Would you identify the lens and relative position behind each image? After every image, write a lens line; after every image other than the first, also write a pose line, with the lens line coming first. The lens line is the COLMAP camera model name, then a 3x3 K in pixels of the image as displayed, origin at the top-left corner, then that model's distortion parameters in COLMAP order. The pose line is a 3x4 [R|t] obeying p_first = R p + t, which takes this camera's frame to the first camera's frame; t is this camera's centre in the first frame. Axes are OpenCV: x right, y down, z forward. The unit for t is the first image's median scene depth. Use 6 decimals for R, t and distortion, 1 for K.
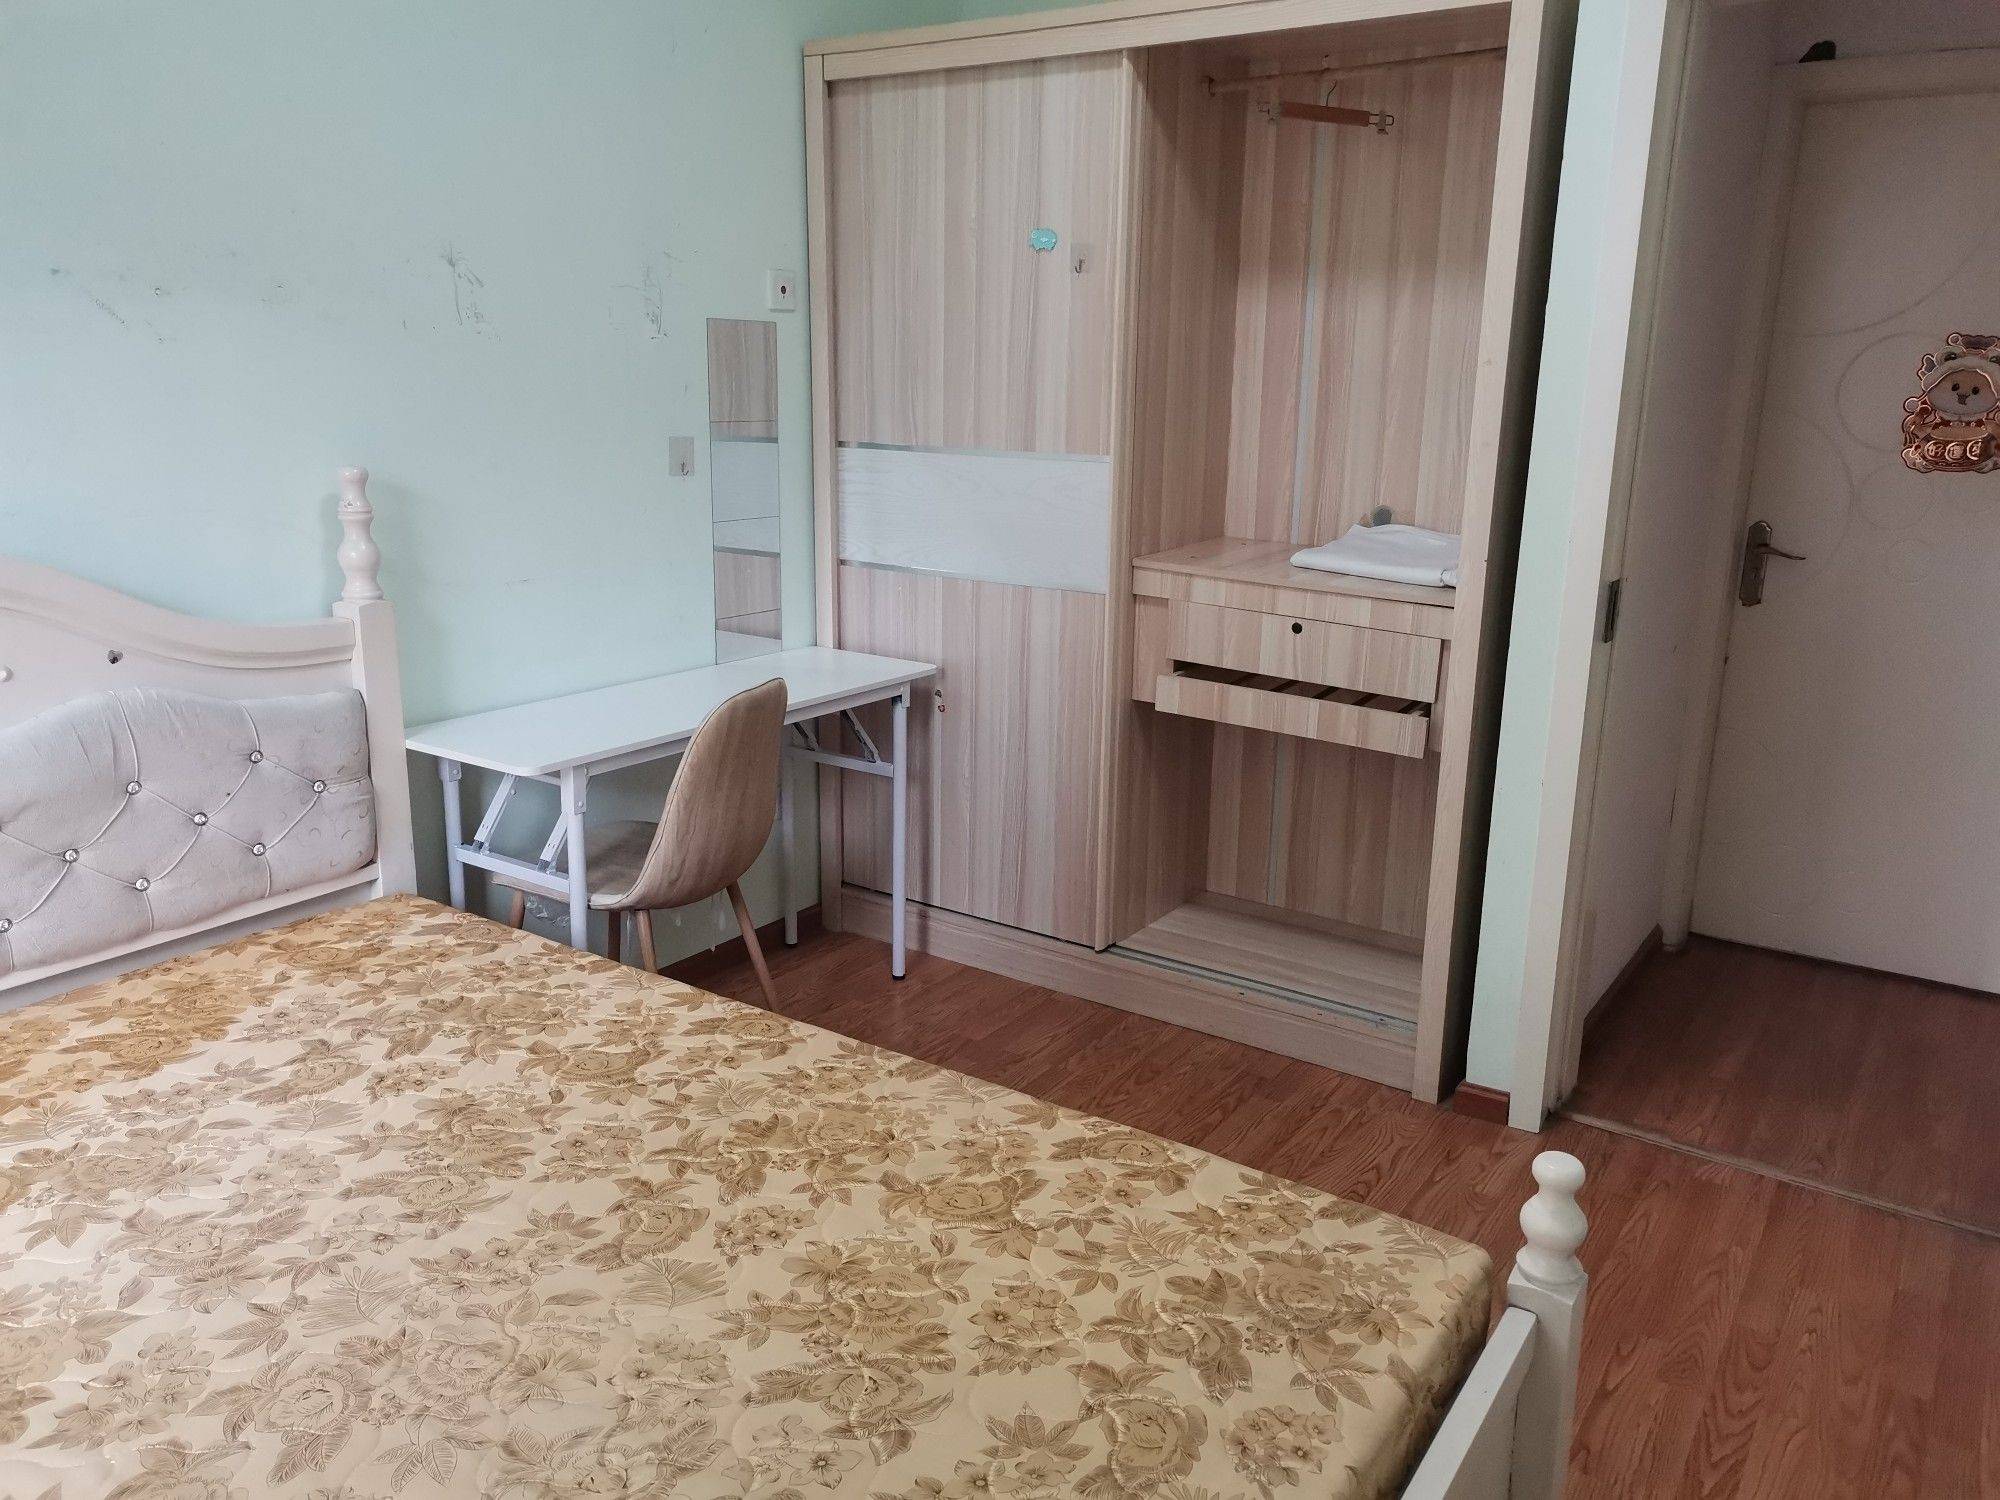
lens RADIAL K [[1529.9, 0, 1000.0], [0, 1529.9, 750.0], [0, 0, 1]] dist [0.058023, -0.002515]
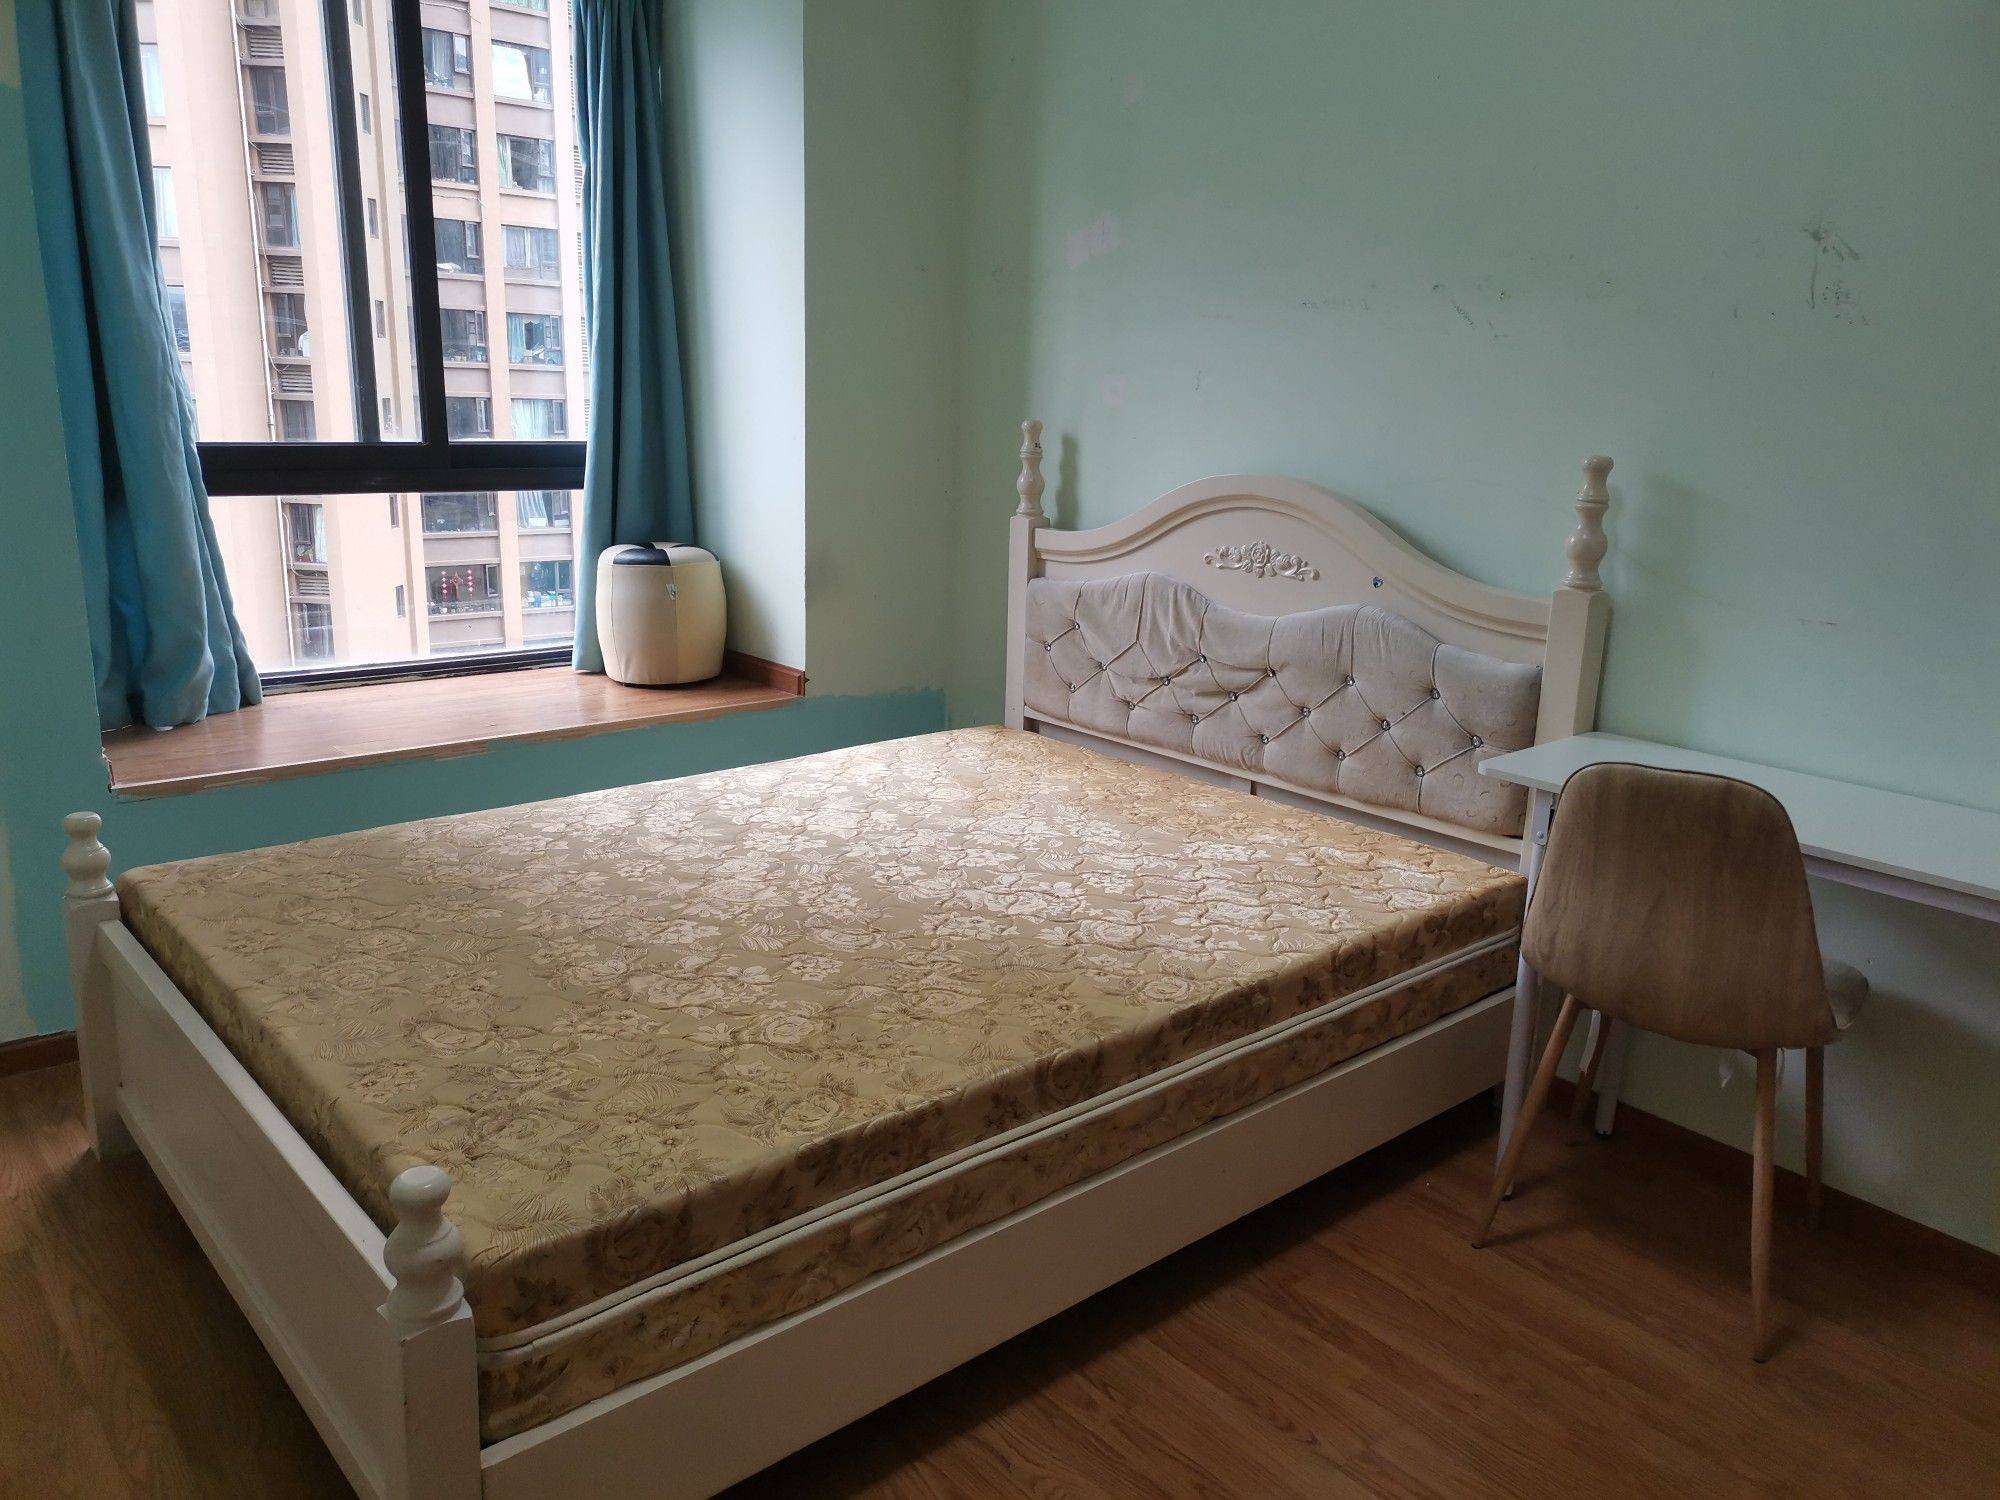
lens RADIAL K [[1529.9, 0, 1000.0], [0, 1529.9, 750.0], [0, 0, 1]] dist [0.058023, -0.002515]
pose [[-0.273903, 0.210412, -0.938458, 0.710713], [-0.266620, 0.920918, 0.284297, -0.199198], [0.924062, 0.328082, -0.196142, 0.944055]]
